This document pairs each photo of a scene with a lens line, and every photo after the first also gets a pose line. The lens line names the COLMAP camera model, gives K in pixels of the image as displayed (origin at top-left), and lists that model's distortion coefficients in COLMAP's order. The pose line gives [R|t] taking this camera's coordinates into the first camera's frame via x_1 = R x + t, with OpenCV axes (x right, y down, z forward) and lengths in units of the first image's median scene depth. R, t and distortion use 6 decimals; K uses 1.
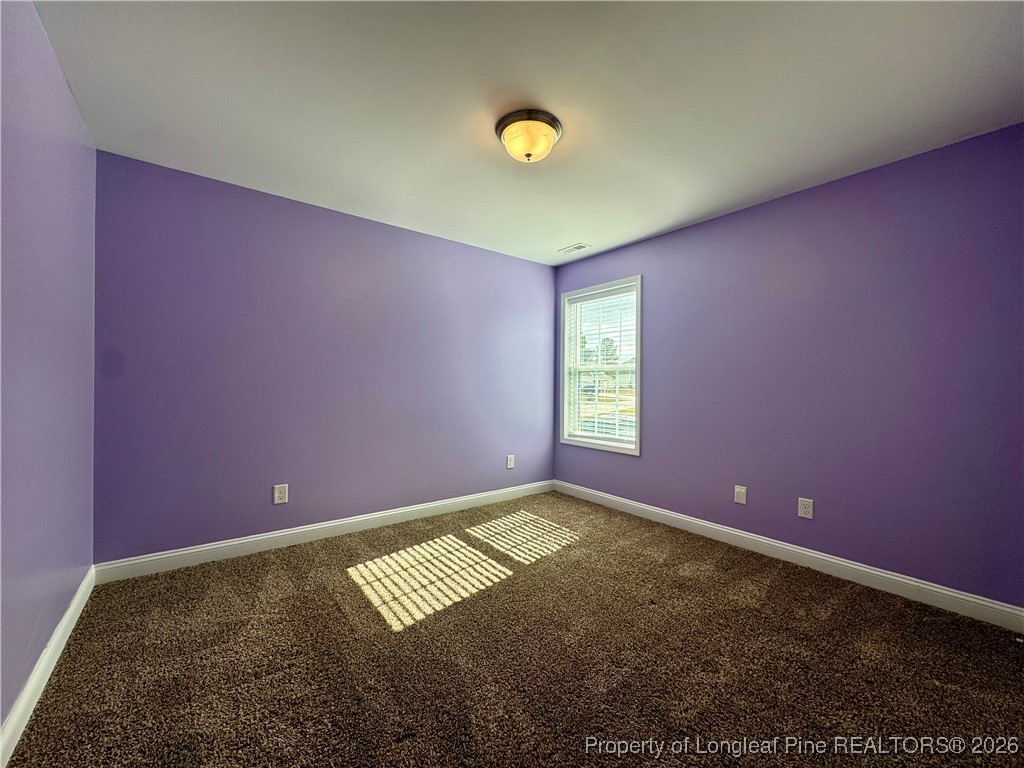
lens RADIAL K [[408.5, 0, 516.5], [0, 408.5, 380.8], [0, 0, 1]] dist [-0.010364, -0.000132]
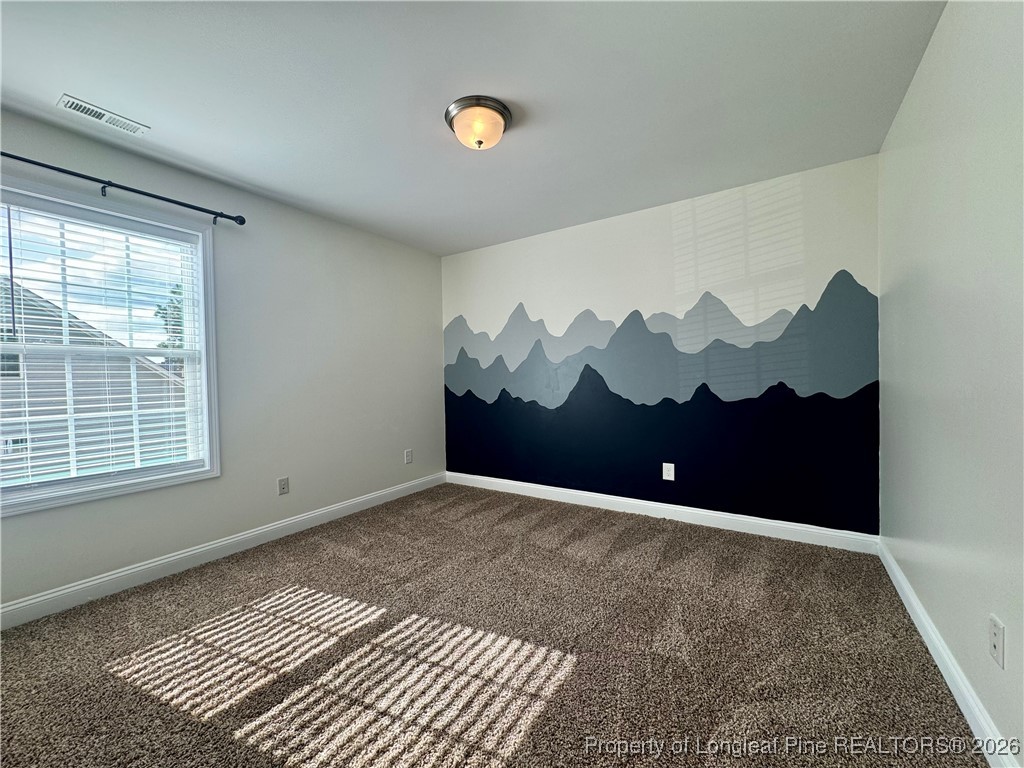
lens RADIAL K [[408.5, 0, 512.9], [0, 408.5, 383.1], [0, 0, 1]] dist [-0.010364, -0.000132]
pose [[-0.336968, -0.017246, 0.941358, -0.760420], [0.010413, 0.999703, 0.022043, 0.010906], [-0.941459, 0.017230, -0.336688, 1.017791]]
